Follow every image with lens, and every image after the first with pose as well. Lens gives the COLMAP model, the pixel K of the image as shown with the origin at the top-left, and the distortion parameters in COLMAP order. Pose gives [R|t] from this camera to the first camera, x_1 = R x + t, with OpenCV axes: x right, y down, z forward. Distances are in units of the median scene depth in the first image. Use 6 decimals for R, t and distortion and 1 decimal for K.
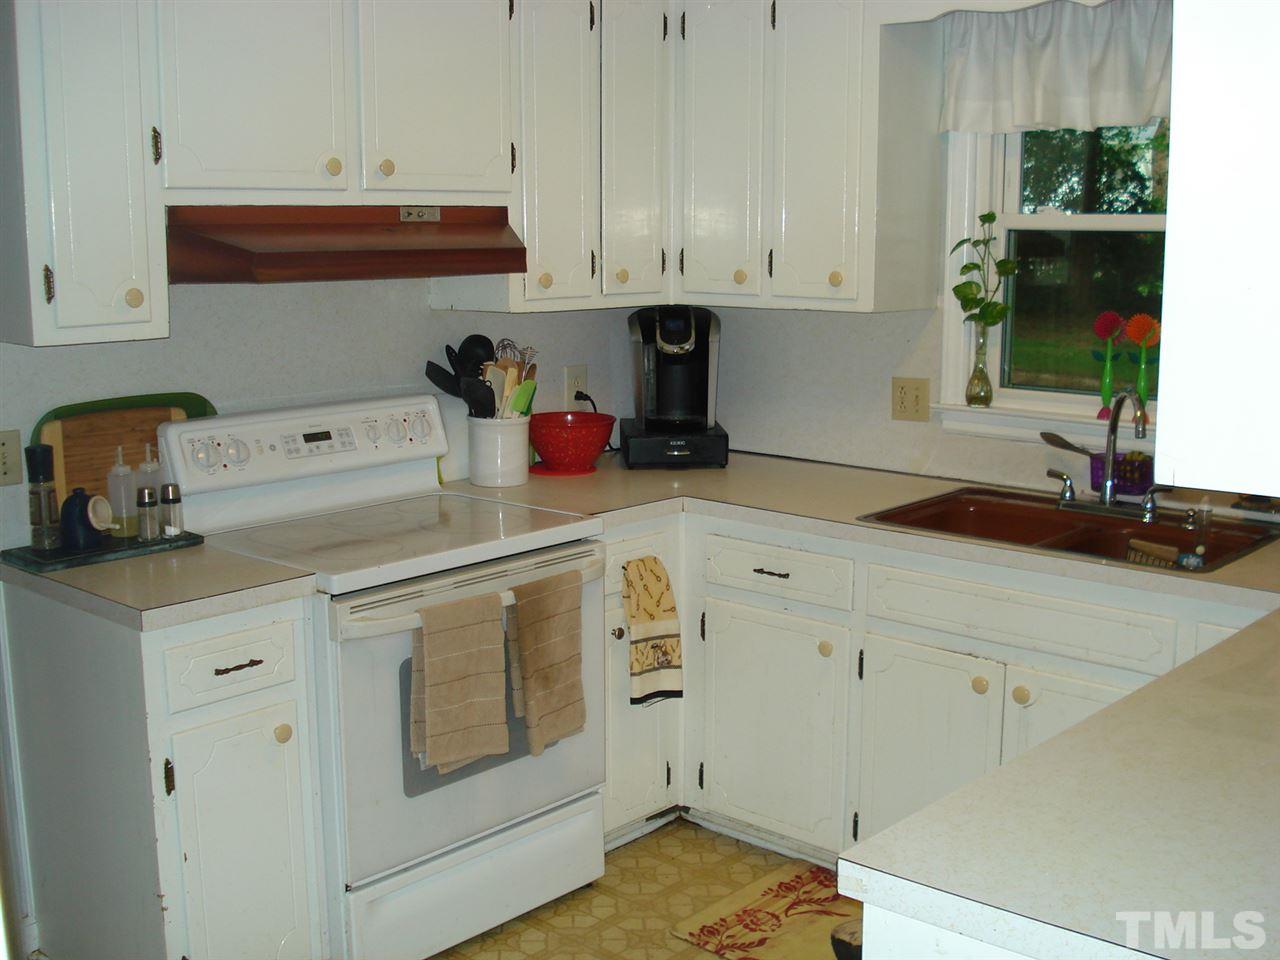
lens RADIAL K [[1464.5, 0, 640.0], [0, 1464.5, 480.0], [0, 0, 1]] dist [-0.032913, -0.198848]
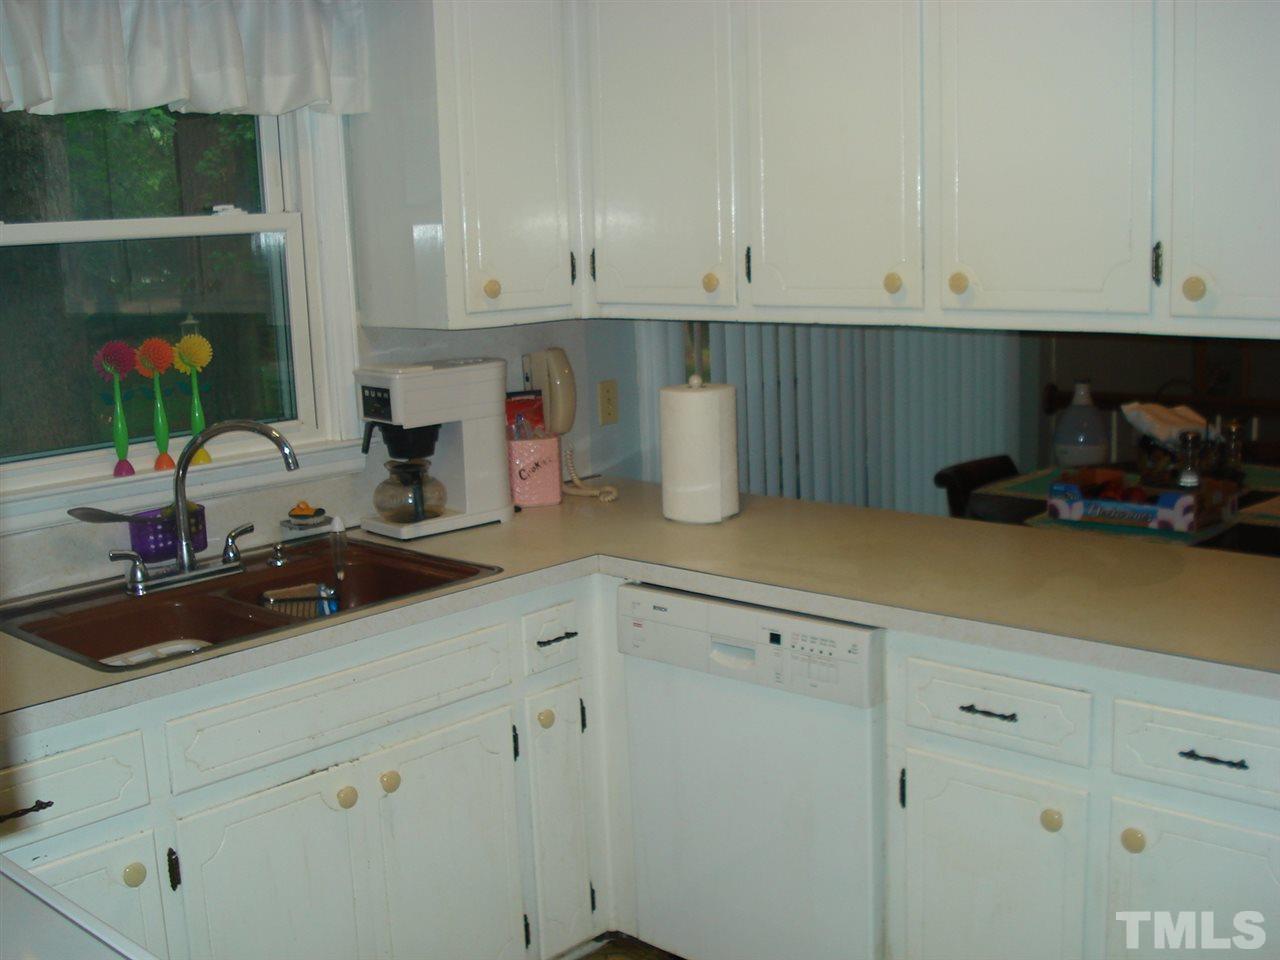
lens RADIAL K [[1464.5, 0, 640.0], [0, 1464.5, 480.0], [0, 0, 1]] dist [-0.032913, -0.198848]
pose [[0.026878, -0.190850, 0.981251, -0.499121], [0.207640, 0.961262, 0.181275, -0.134899], [-0.977836, 0.198875, 0.065465, 0.724629]]
